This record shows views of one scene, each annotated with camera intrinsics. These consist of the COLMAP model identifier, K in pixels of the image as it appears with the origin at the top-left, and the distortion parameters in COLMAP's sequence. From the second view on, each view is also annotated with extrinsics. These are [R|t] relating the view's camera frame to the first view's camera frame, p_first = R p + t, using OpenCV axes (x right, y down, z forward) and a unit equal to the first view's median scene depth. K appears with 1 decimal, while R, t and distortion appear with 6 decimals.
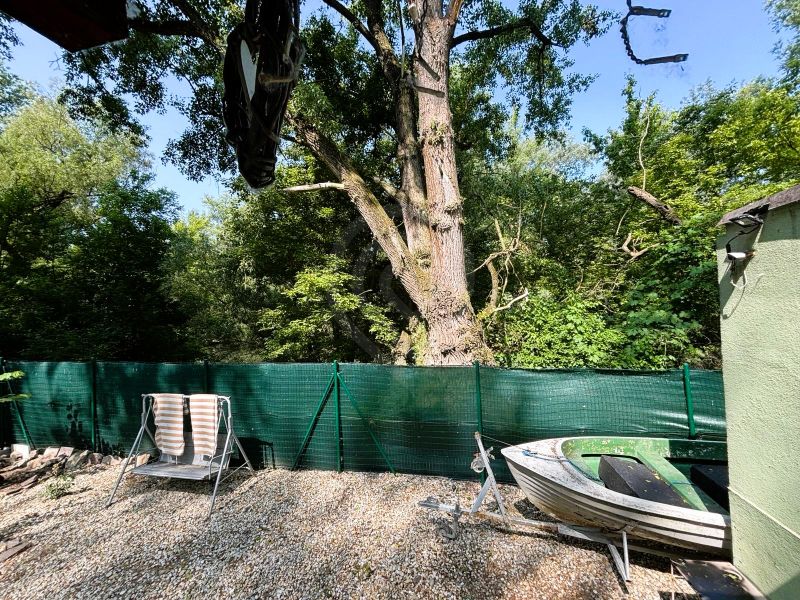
lens RADIAL K [[318.7, 0, 399.6], [0, 318.7, 302.0], [0, 0, 1]] dist [-0.002489, -0.000355]
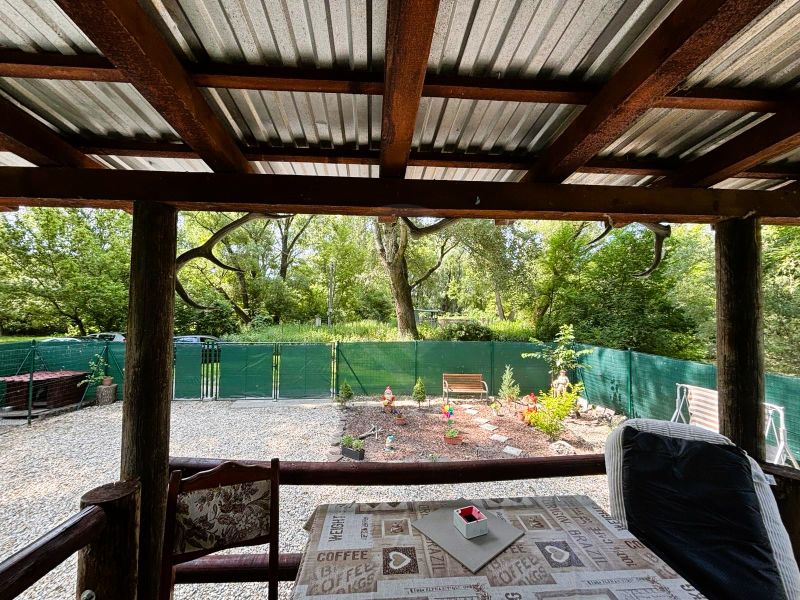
lens RADIAL K [[318.7, 0, 399.6], [0, 318.7, 302.0], [0, 0, 1]] dist [-0.002489, -0.000355]
pose [[0.261459, 0.001606, -0.965213, 0.068995], [-0.016507, 0.999860, -0.002808, 0.000404], [0.965073, 0.016667, 0.261449, -0.280953]]
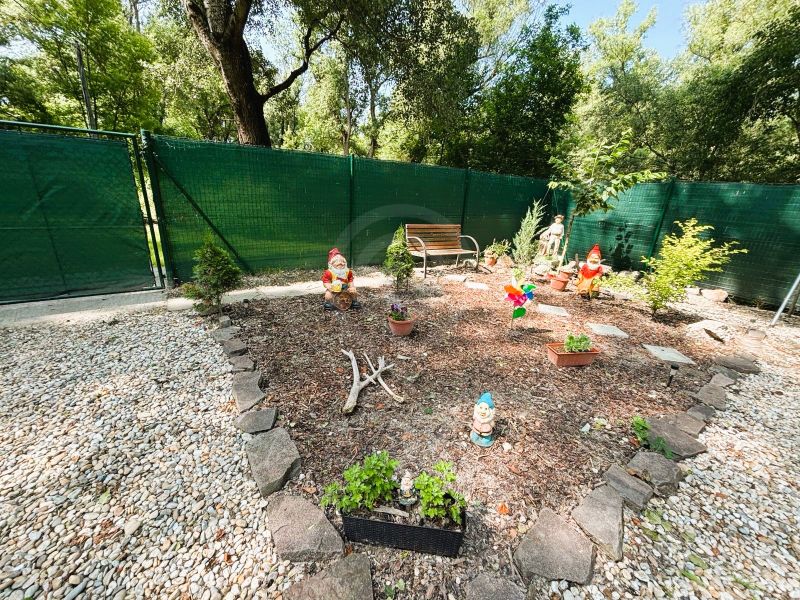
lens RADIAL K [[318.7, 0, 399.6], [0, 318.7, 302.0], [0, 0, 1]] dist [-0.002489, -0.000355]
pose [[0.694895, 0.305416, -0.651032, -0.799220], [-0.076681, 0.931637, 0.355207, 0.243722], [0.715011, -0.196910, 0.670809, -0.273138]]
